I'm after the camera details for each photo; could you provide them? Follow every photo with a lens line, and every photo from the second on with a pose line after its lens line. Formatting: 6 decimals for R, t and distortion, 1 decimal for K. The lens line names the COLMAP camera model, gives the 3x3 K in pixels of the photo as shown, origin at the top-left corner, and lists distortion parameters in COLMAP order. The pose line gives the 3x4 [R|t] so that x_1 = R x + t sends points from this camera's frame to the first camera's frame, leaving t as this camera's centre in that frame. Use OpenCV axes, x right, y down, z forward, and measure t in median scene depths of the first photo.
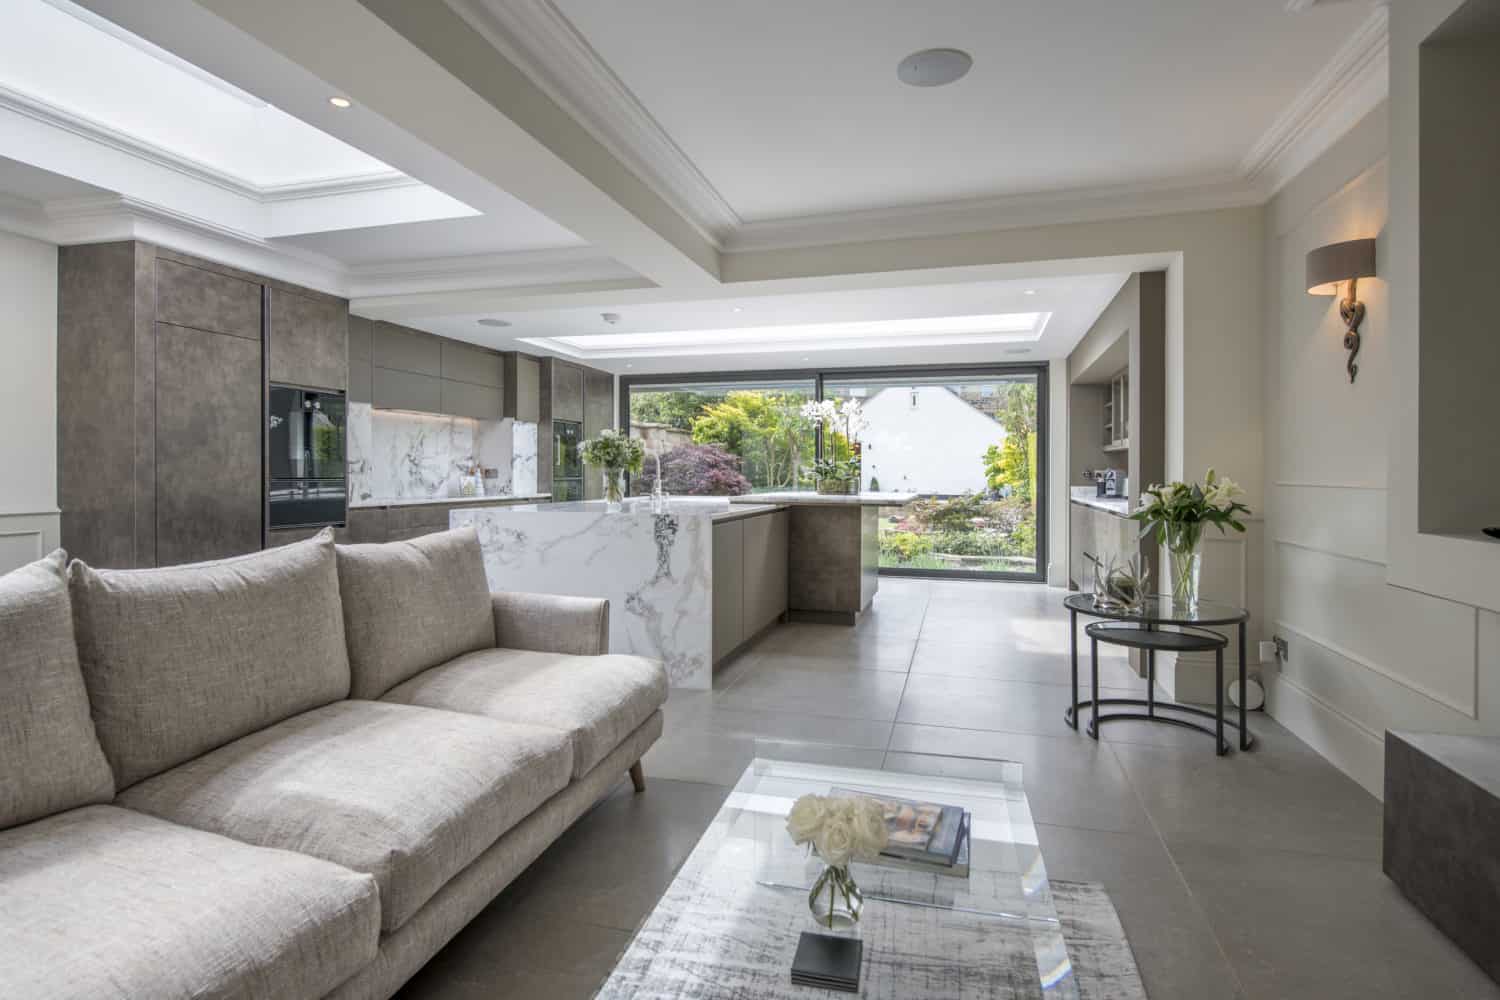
lens RADIAL K [[794.0, 0, 684.4], [0, 794.0, 483.1], [0, 0, 1]] dist [0.000879, 0.000098]
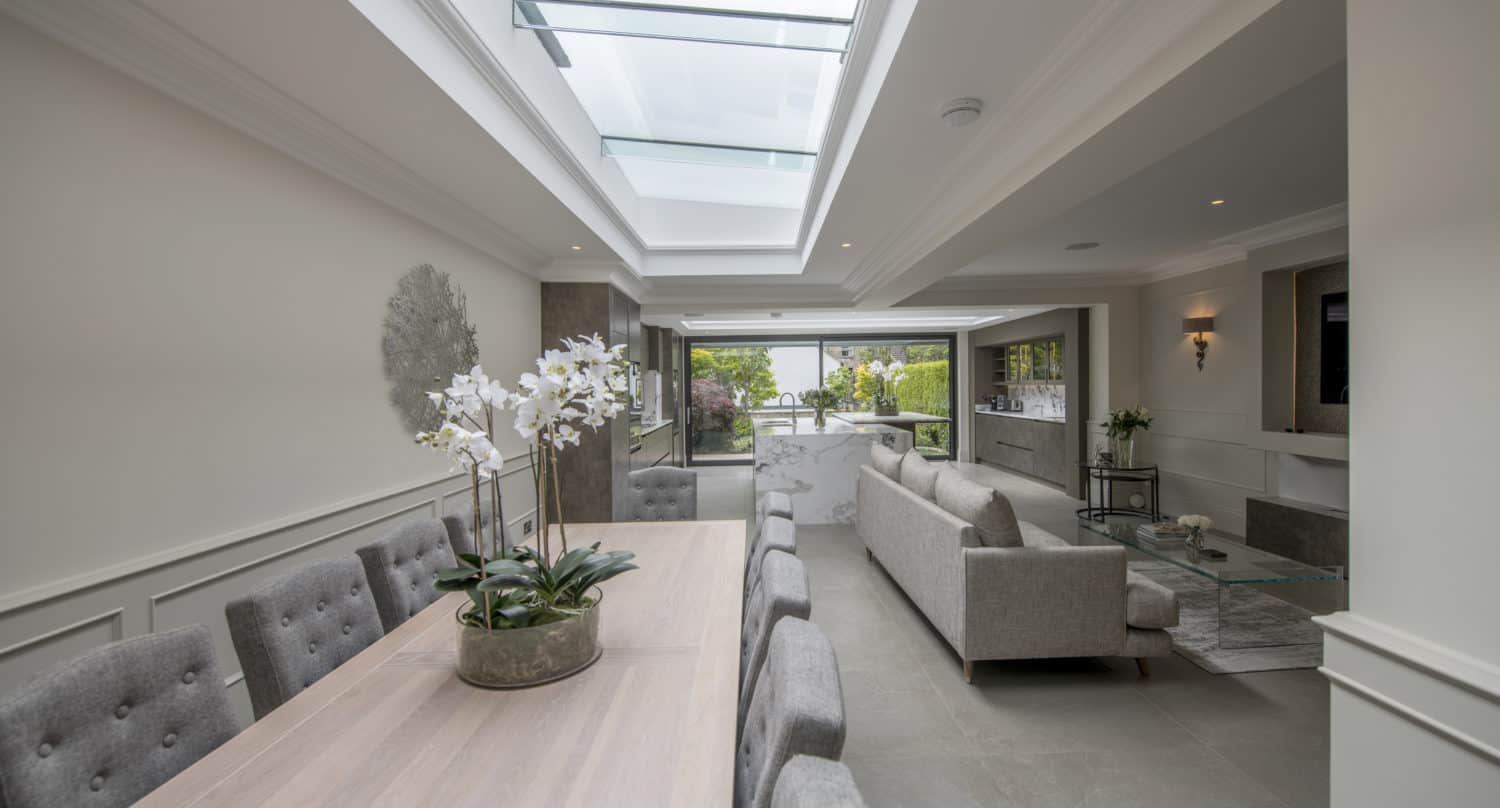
lens RADIAL K [[656.2, 0, 701.3], [0, 656.2, 401.1], [0, 0, 1]] dist [0.000491, 0.000038]
pose [[0.956263, -0.029346, 0.291033, -0.508635], [0.026641, 0.999557, 0.013254, -0.039070], [-0.291293, -0.004920, 0.956621, -0.213713]]
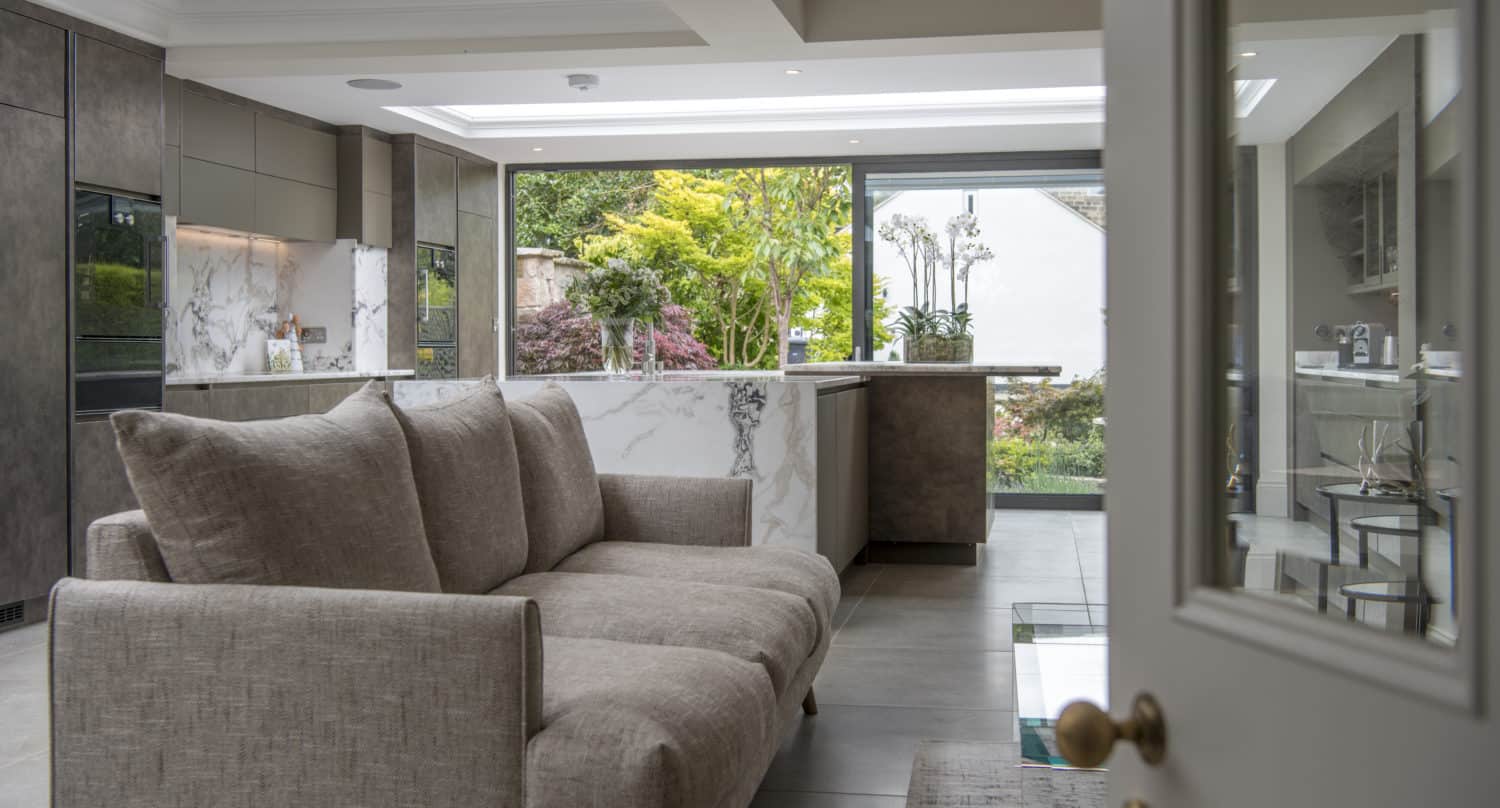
lens RADIAL K [[1678.7, 0, 565.3], [0, 1678.7, 358.2], [0, 0, 1]] dist [0.069055, -0.013672]
pose [[0.997473, -0.003853, 0.070945, -0.157292], [0.004465, 0.999954, -0.008463, 0.016819], [-0.070909, 0.008758, 0.997444, -0.248663]]
